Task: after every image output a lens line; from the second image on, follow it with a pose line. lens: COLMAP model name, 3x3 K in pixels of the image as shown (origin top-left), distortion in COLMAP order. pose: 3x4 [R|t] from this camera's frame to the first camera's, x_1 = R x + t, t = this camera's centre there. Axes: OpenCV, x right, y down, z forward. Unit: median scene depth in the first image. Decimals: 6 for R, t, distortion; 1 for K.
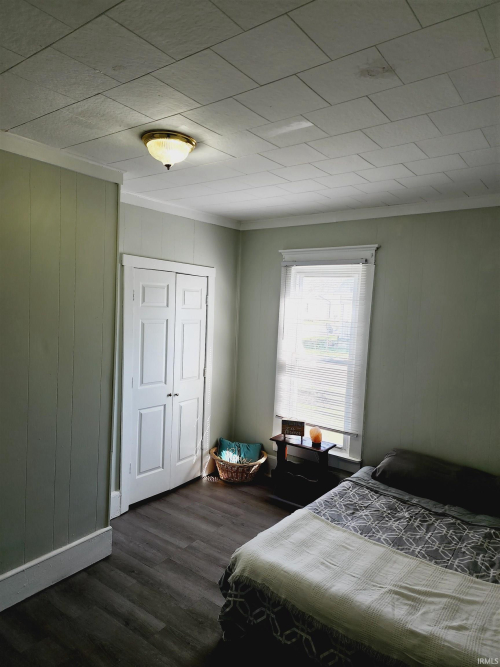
lens RADIAL K [[435.5, 0, 250.0], [0, 435.5, 333.5], [0, 0, 1]] dist [0.084783, -0.061871]
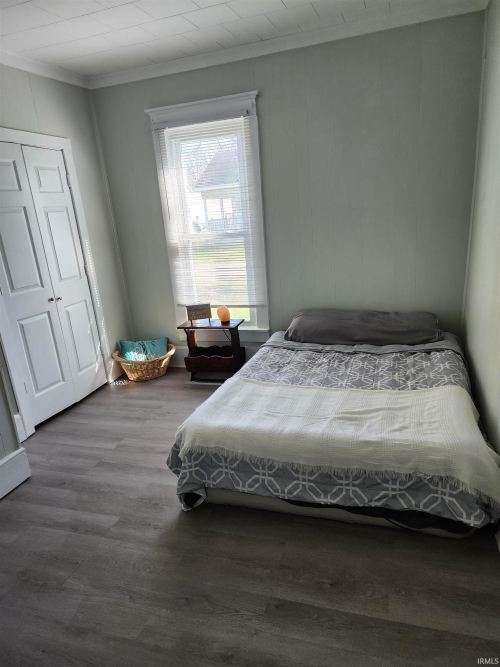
lens RADIAL K [[435.5, 0, 250.0], [0, 435.5, 333.5], [0, 0, 1]] dist [0.084783, -0.061871]
pose [[0.943186, -0.201279, 0.264360, -0.071514], [0.142781, 0.963952, 0.224521, 0.079301], [-0.300022, -0.174019, 0.937925, 0.079811]]
